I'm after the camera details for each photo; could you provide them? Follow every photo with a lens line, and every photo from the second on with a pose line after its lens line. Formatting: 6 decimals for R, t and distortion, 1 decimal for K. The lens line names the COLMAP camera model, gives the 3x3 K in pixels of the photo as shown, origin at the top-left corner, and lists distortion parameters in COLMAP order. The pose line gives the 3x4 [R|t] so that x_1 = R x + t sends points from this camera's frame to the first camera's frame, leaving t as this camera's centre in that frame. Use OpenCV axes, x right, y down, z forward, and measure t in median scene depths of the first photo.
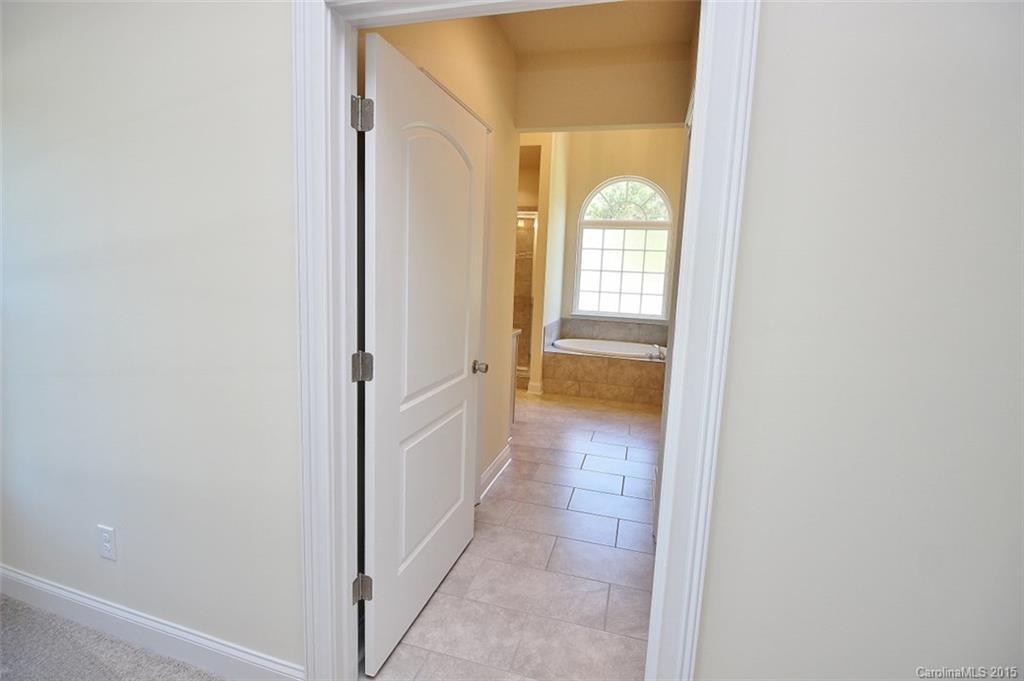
lens RADIAL K [[473.3, 0, 517.8], [0, 473.3, 336.7], [0, 0, 1]] dist [-0.005167, -0.009633]
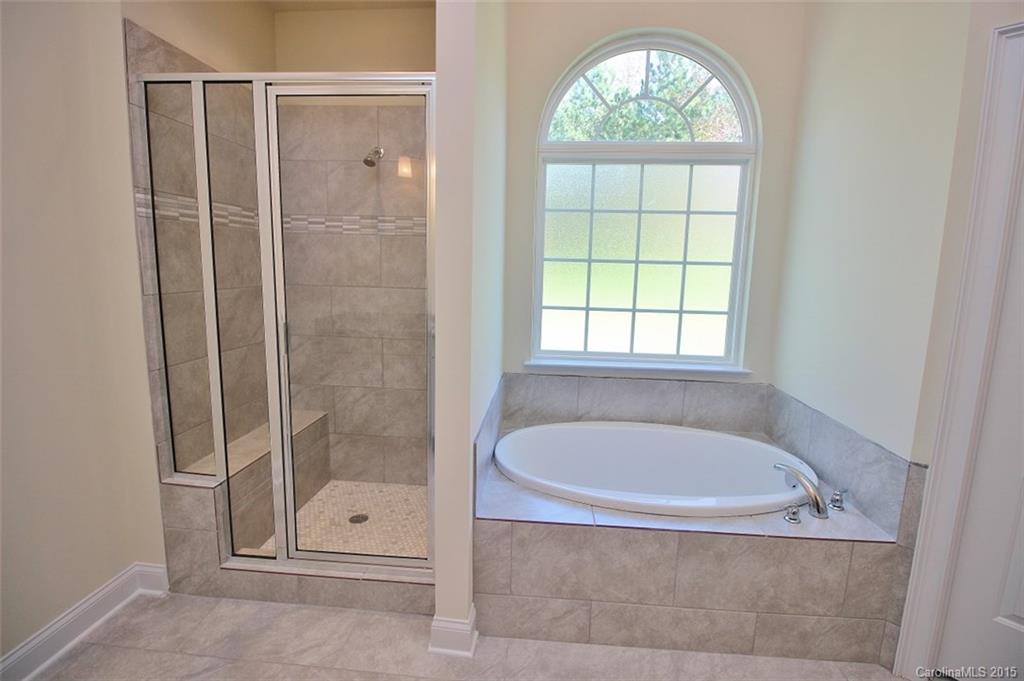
lens RADIAL K [[473.3, 0, 514.2], [0, 473.3, 334.0], [0, 0, 1]] dist [-0.005167, -0.009633]
pose [[0.980290, -0.044495, 0.192490, 0.022284], [0.041813, 0.998964, 0.017976, -0.087471], [-0.193090, -0.009573, 0.981134, 0.618882]]
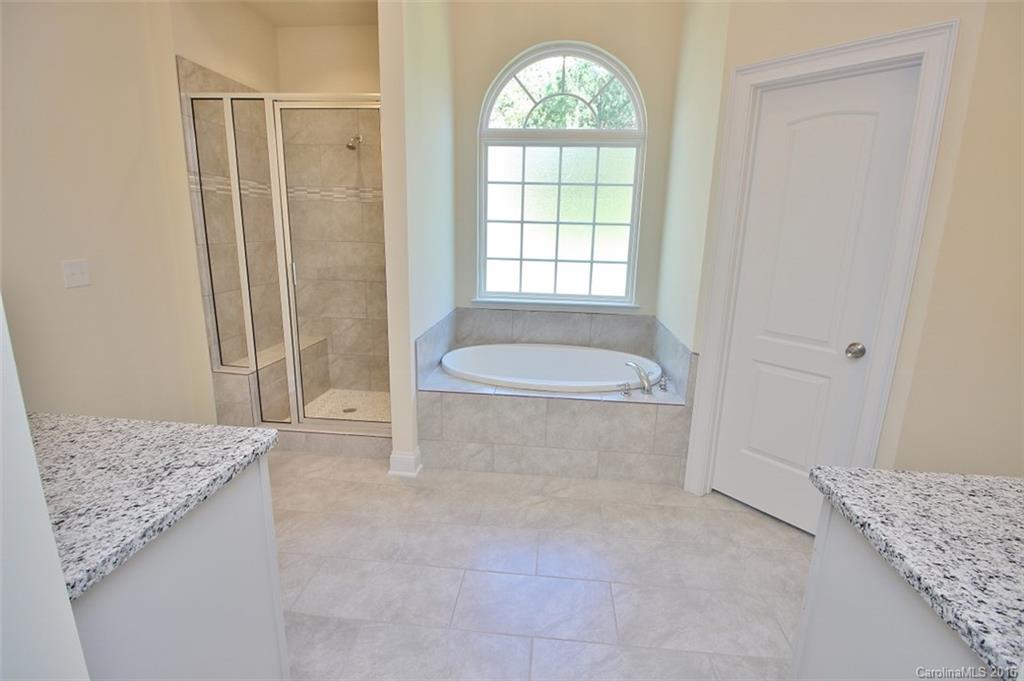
lens RADIAL K [[473.3, 0, 516.6], [0, 473.3, 337.6], [0, 0, 1]] dist [-0.005167, -0.009633]
pose [[0.983322, -0.055435, 0.173216, 0.066789], [0.038689, 0.994374, 0.098603, -0.060806], [-0.177708, -0.090257, 0.979935, 0.455260]]
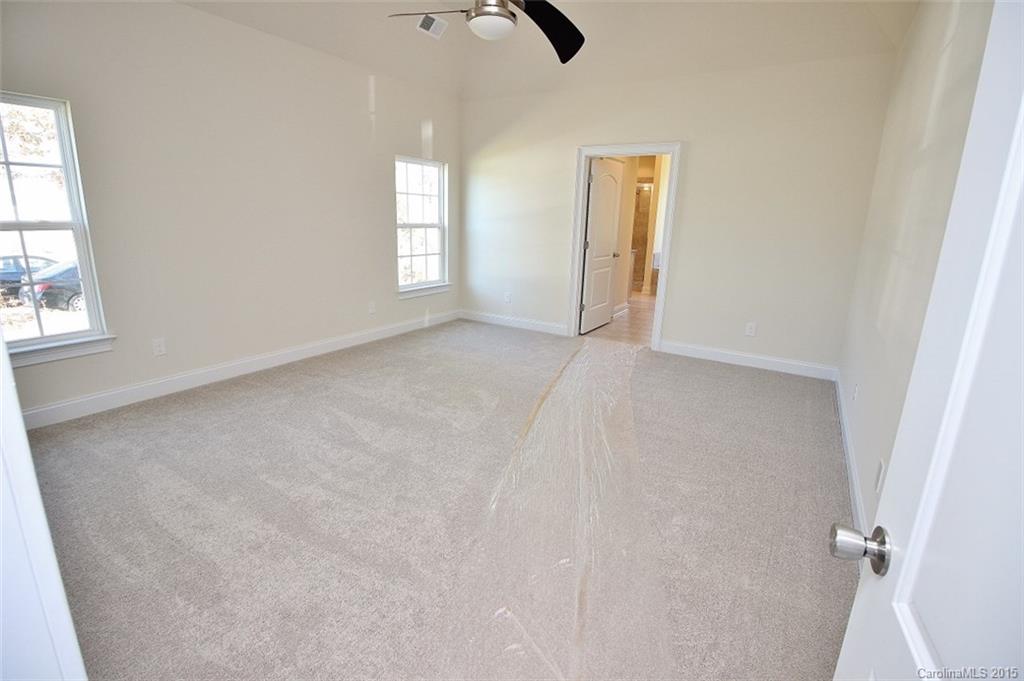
lens RADIAL K [[473.3, 0, 509.3], [0, 473.3, 337.1], [0, 0, 1]] dist [-0.005167, -0.009633]
pose [[0.958125, 0.049390, -0.282059, 0.047206], [-0.021963, 0.994787, 0.099586, 0.106902], [0.285507, -0.089221, 0.954214, -0.705563]]
